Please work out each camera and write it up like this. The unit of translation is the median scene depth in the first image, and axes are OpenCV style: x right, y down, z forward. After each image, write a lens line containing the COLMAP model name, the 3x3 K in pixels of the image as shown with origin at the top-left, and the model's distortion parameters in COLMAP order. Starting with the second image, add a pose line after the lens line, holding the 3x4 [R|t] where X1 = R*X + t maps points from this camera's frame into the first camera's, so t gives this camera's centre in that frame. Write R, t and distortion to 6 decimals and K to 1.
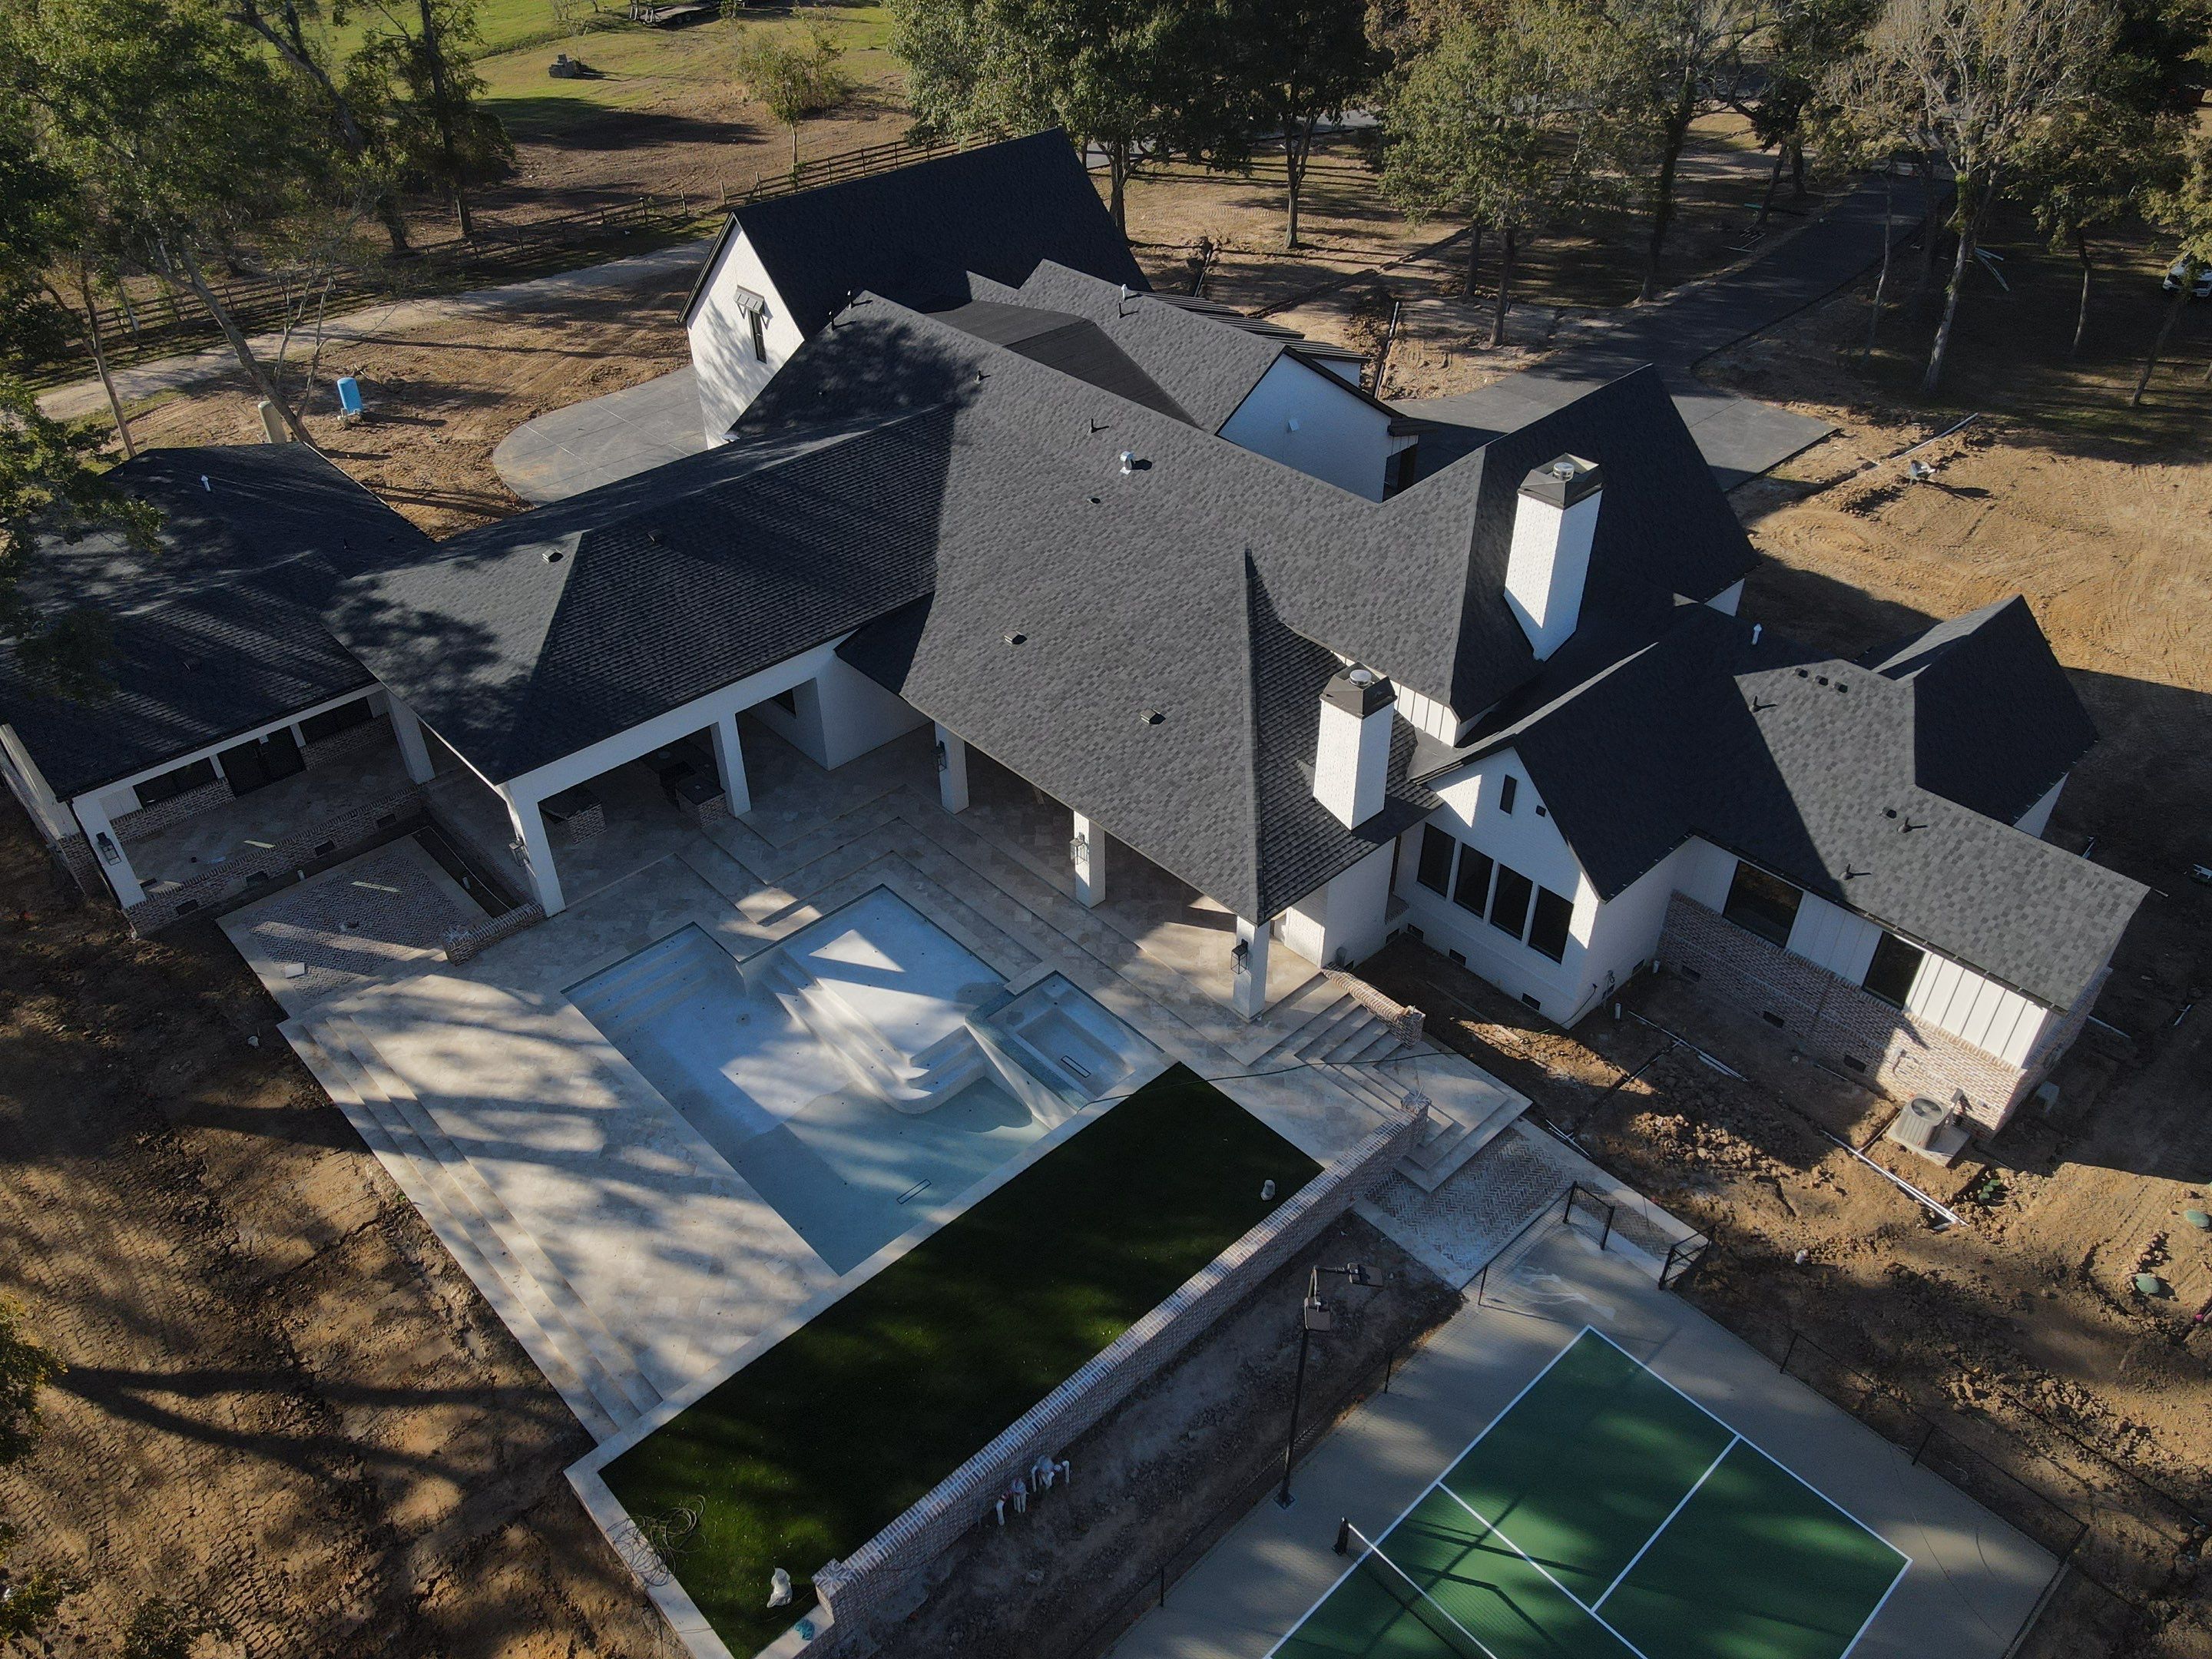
lens RADIAL K [[1617.0, 0, 1112.6], [0, 1617.0, 830.1], [0, 0, 1]] dist [0.010488, 0.014514]
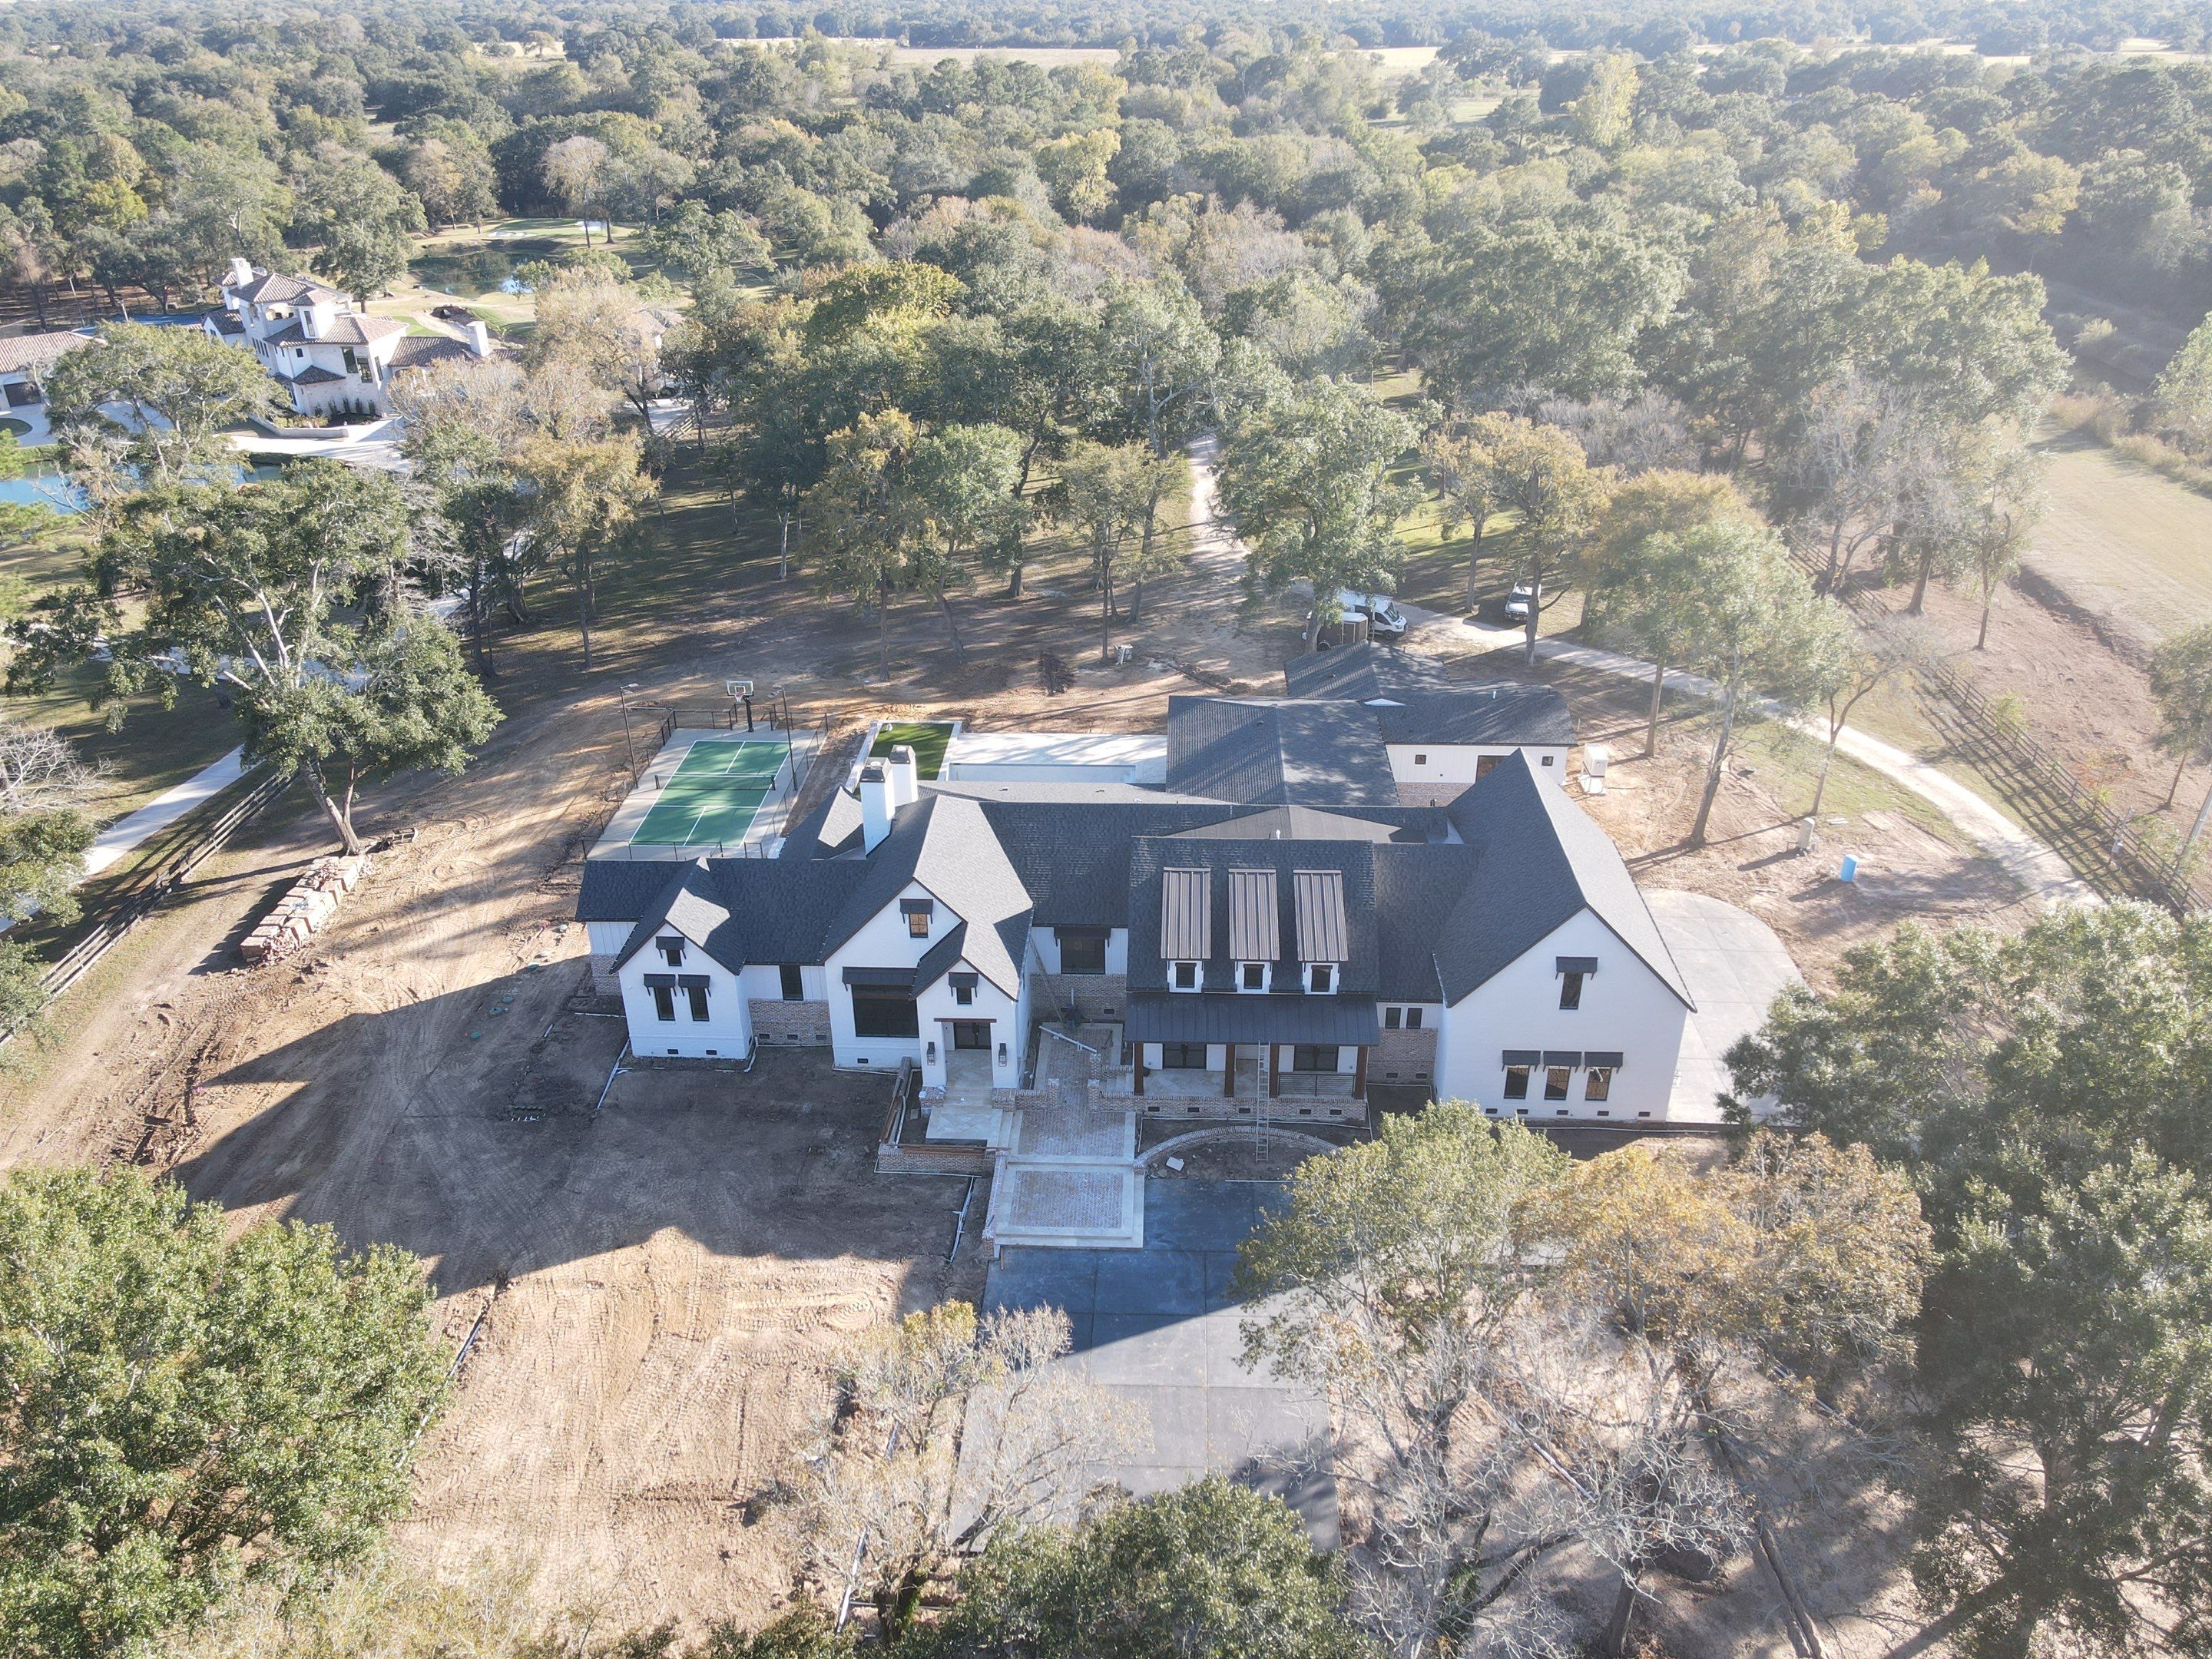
lens RADIAL K [[1617.0, 0, 1115.0], [0, 1617.0, 825.8], [0, 0, 1]] dist [0.010488, 0.014514]
pose [[-0.717693, 0.330923, -0.612704, 1.348193], [-0.420210, 0.495805, 0.760001, -1.867961], [0.555284, 0.802912, -0.216779, 1.687557]]
